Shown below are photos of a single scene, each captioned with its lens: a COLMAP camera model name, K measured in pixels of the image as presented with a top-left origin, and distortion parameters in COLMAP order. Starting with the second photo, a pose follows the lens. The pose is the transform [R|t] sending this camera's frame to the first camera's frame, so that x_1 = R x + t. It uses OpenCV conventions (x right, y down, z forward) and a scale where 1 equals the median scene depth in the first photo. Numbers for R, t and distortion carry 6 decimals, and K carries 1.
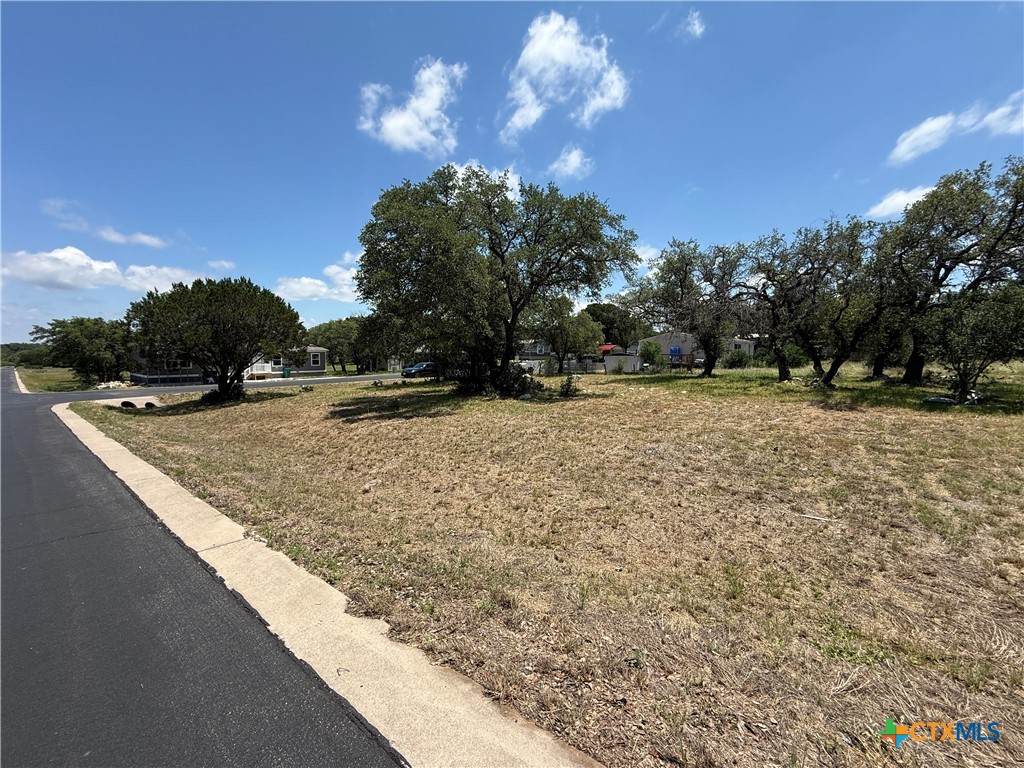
lens RADIAL K [[405.5, 0, 510.8], [0, 405.5, 377.6], [0, 0, 1]] dist [0.002886, -0.000387]
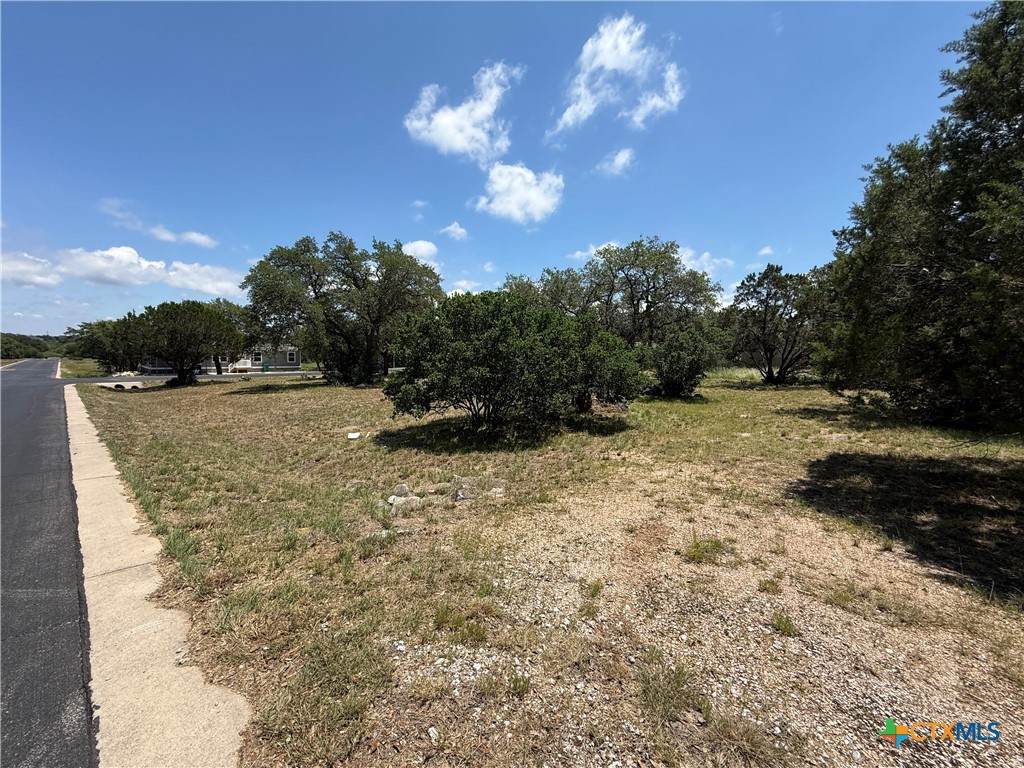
lens RADIAL K [[405.5, 0, 527.0], [0, 405.5, 370.4], [0, 0, 1]] dist [0.002886, -0.000387]
pose [[0.998969, 0.023668, -0.038732, 0.307546], [-0.024401, 0.999530, -0.018571, 0.000032], [0.038274, 0.019497, 0.999077, -0.213410]]
